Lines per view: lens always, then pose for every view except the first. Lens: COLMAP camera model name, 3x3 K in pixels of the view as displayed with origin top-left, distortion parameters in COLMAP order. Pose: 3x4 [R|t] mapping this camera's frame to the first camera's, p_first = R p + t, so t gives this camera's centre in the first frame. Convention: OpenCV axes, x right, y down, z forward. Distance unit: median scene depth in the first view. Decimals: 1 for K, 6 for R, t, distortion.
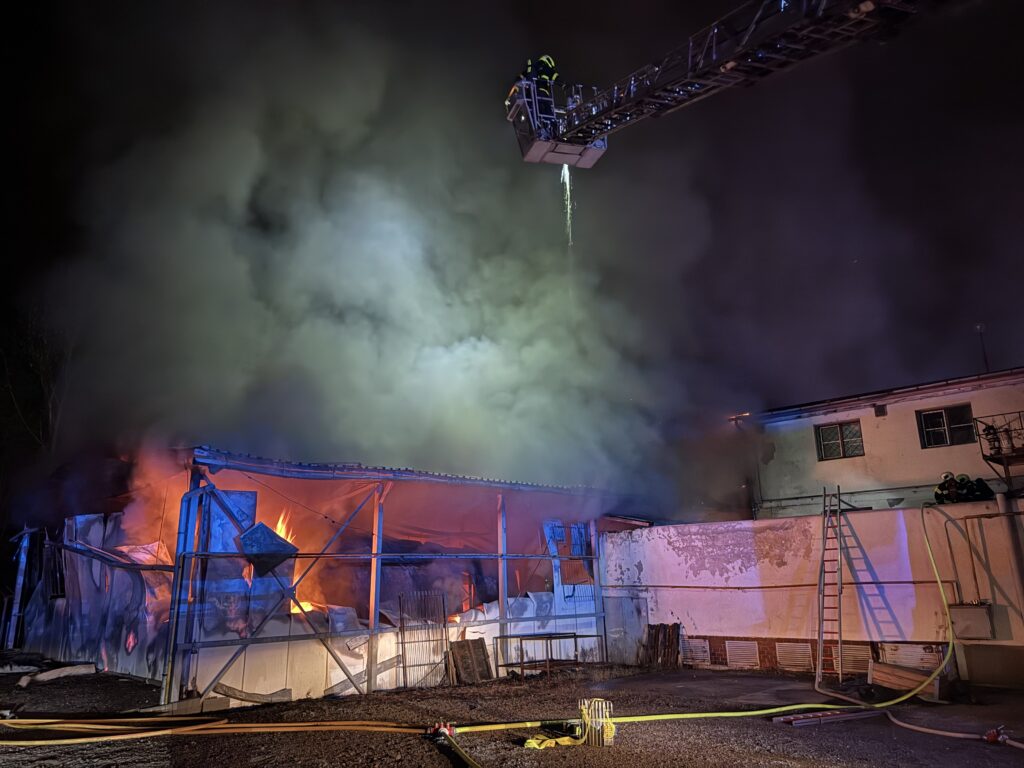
lens RADIAL K [[725.4, 0, 507.3], [0, 725.4, 374.7], [0, 0, 1]] dist [0.047384, -0.057546]
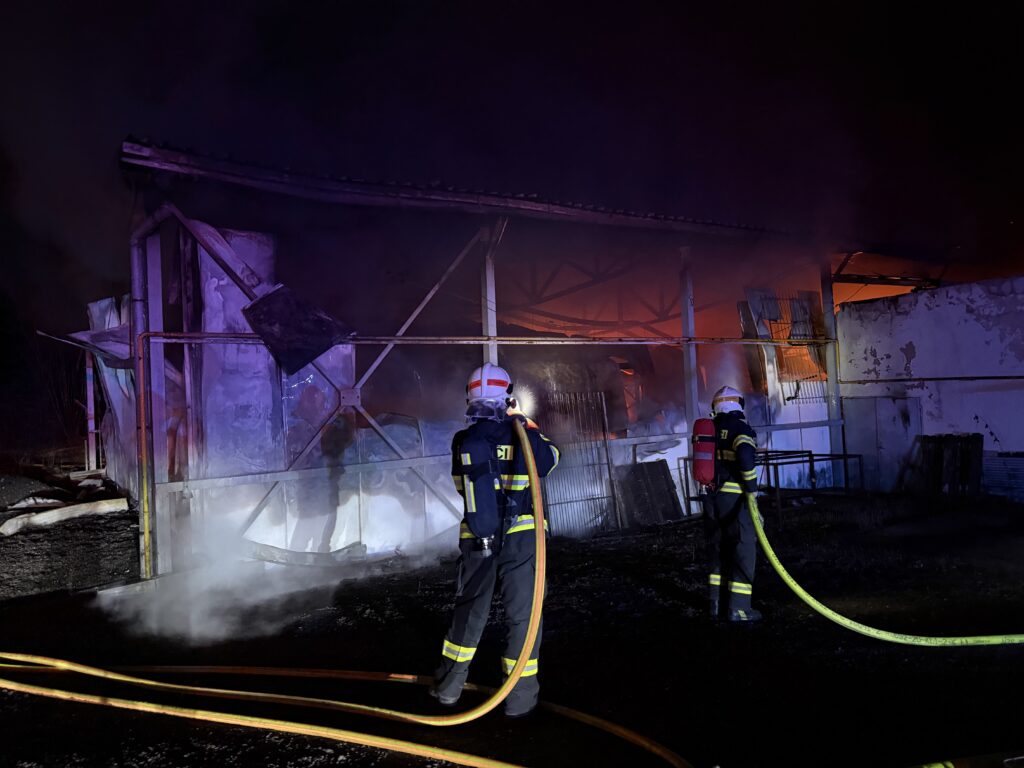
lens RADIAL K [[725.4, 0, 518.3], [0, 725.4, 390.3], [0, 0, 1]] dist [0.047384, -0.057546]
pose [[0.978828, -0.023741, -0.203303, -0.027255], [0.078603, 0.960693, 0.266254, 0.111037], [0.188990, -0.276597, 0.942219, 0.360057]]
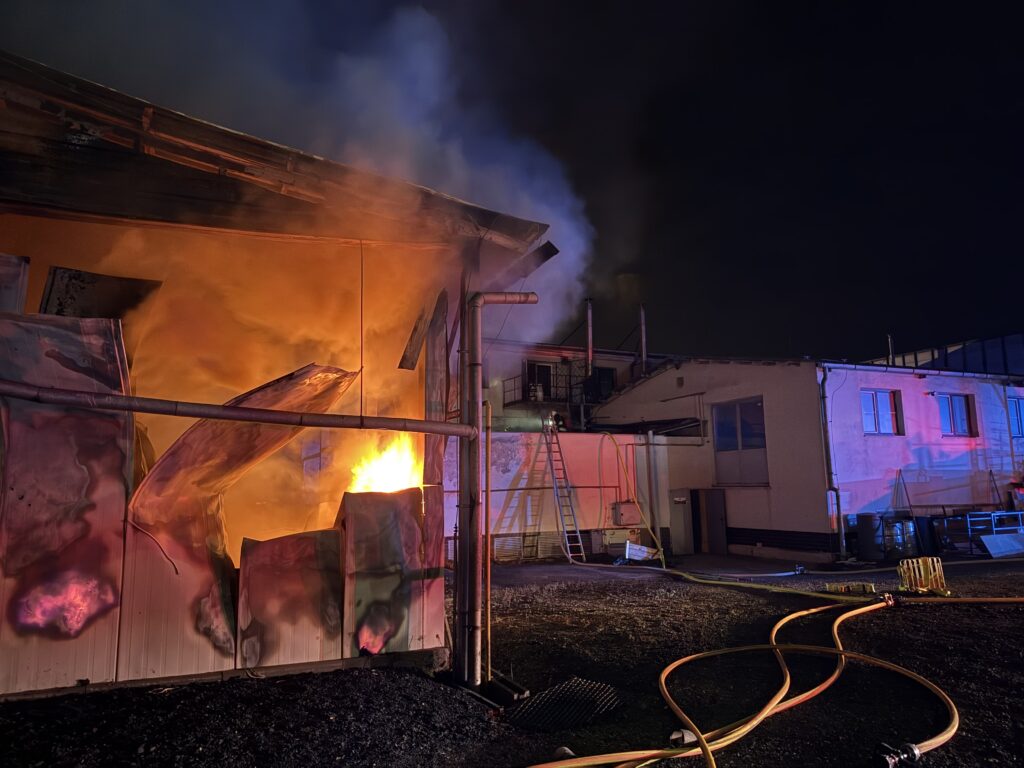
lens RADIAL K [[725.4, 0, 509.9], [0, 725.4, 382.2], [0, 0, 1]] dist [0.047384, -0.057546]
pose [[0.357542, 0.151597, 0.921511, -0.668286], [-0.254904, 0.965111, -0.059868, 0.183695], [-0.898436, -0.213491, 0.383710, 0.565102]]
